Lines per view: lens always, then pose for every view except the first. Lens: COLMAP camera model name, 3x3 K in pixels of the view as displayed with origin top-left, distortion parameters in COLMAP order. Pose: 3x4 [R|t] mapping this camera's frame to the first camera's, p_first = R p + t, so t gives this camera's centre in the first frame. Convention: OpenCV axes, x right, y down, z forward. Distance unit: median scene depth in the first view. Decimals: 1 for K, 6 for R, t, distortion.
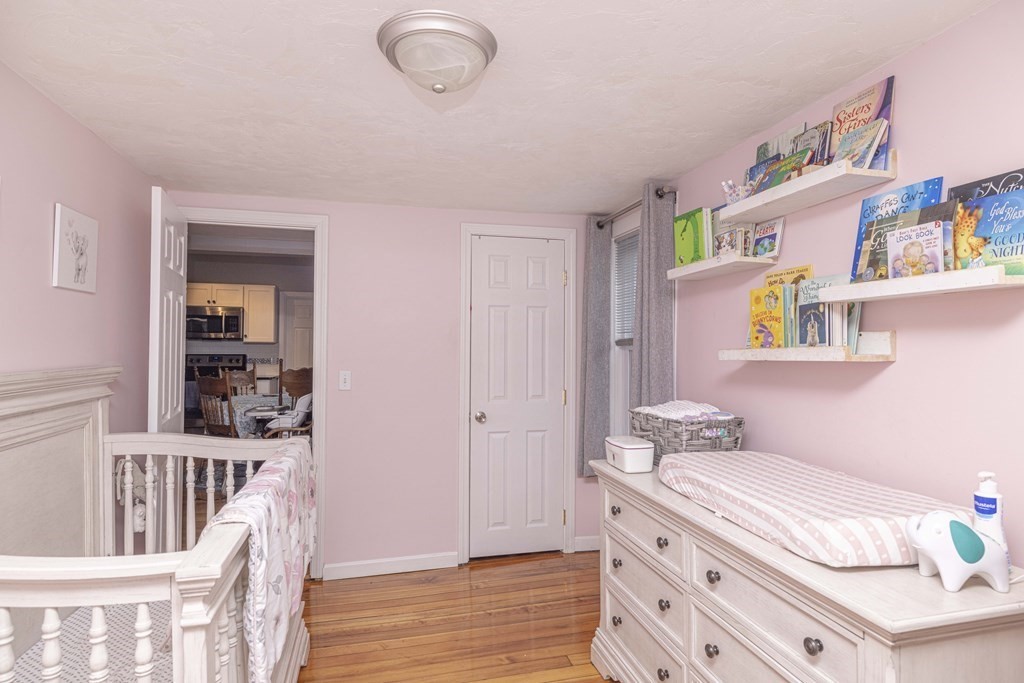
lens RADIAL K [[560.3, 0, 512.0], [0, 560.3, 341.5], [0, 0, 1]] dist [-0.000335, 0.000103]
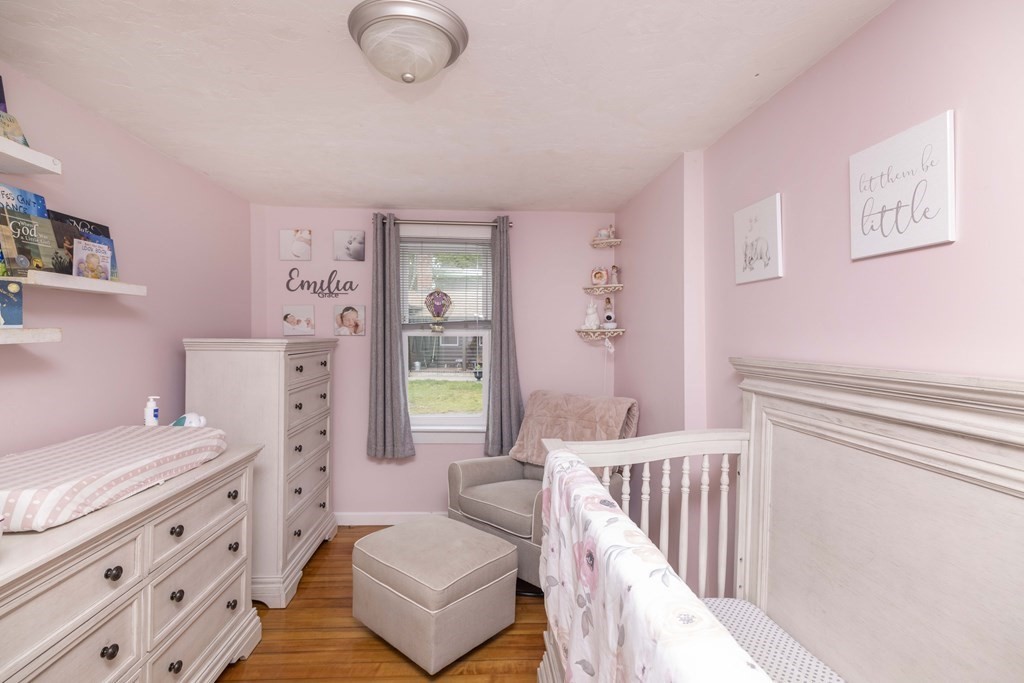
lens RADIAL K [[473.2, 0, 512.0], [0, 473.2, 341.5], [0, 0, 1]] dist [-0.001511, -0.000083]
pose [[-0.986541, -0.017111, 0.162618, -0.499530], [-0.015627, 0.999824, 0.010397, 0.011598], [-0.162768, 0.007716, -0.986634, 1.961808]]
